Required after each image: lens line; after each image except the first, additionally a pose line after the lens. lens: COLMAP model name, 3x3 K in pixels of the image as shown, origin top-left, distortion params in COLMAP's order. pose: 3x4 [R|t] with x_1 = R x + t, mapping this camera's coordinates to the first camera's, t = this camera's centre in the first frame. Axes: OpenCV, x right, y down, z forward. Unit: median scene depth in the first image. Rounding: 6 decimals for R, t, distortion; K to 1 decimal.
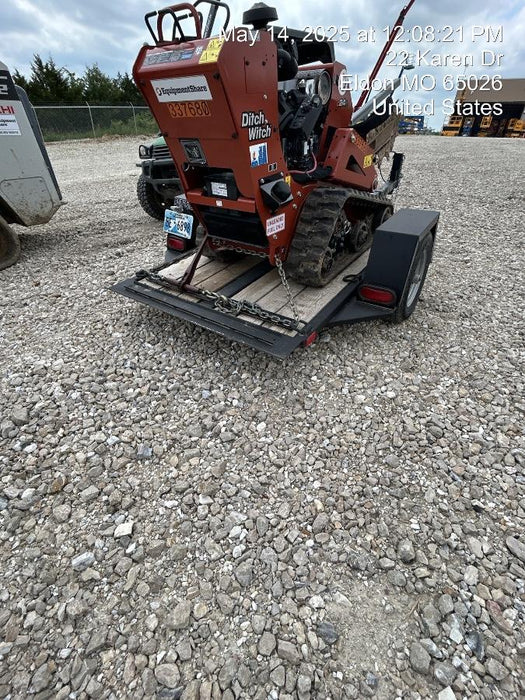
lens RADIAL K [[332.2, 0, 262.5], [0, 332.2, 350.0], [0, 0, 1]] dist [0.002203, 0.000309]
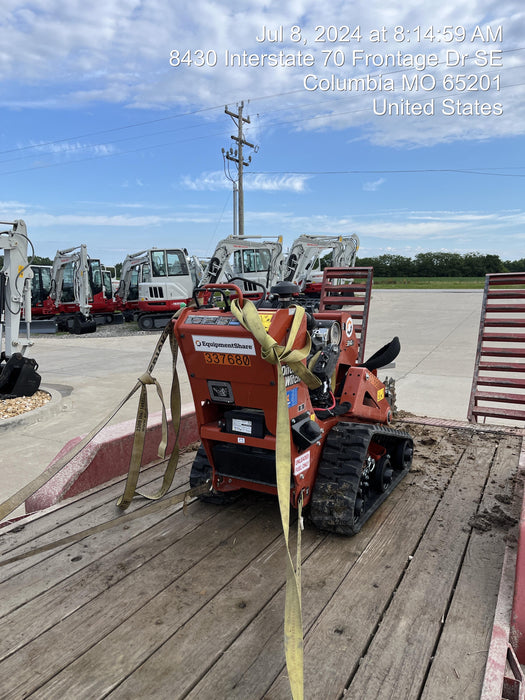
lens RADIAL K [[533.3, 0, 262.5], [0, 533.3, 350.0], [0, 0, 1]] dist [0.025176, -0.003938]
pose [[0.991503, 0.032194, 0.126040, -0.264872], [0.037439, 0.857279, -0.513489, 0.099347], [-0.124583, 0.513844, 0.848789, -0.374895]]
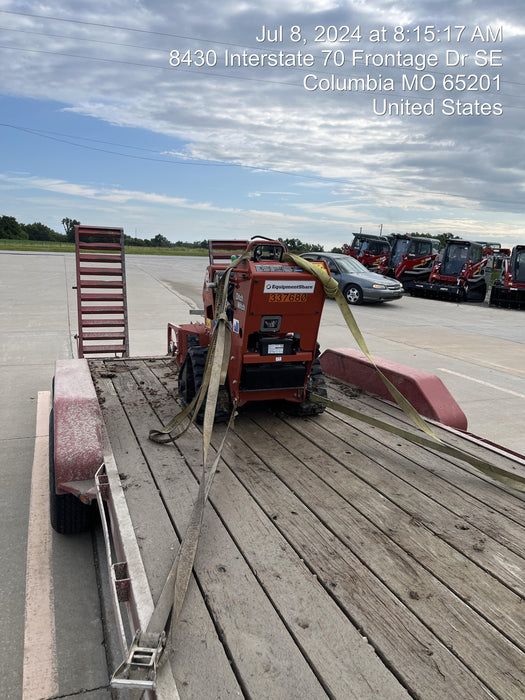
lens RADIAL K [[533.3, 0, 262.5], [0, 533.3, 350.0], [0, 0, 1]] dist [0.025176, -0.003938]
pose [[0.555867, -0.080880, 0.827327, -1.793255], [0.464637, 0.855499, -0.228547, -0.046950], [-0.689293, 0.511448, 0.513124, 0.012041]]
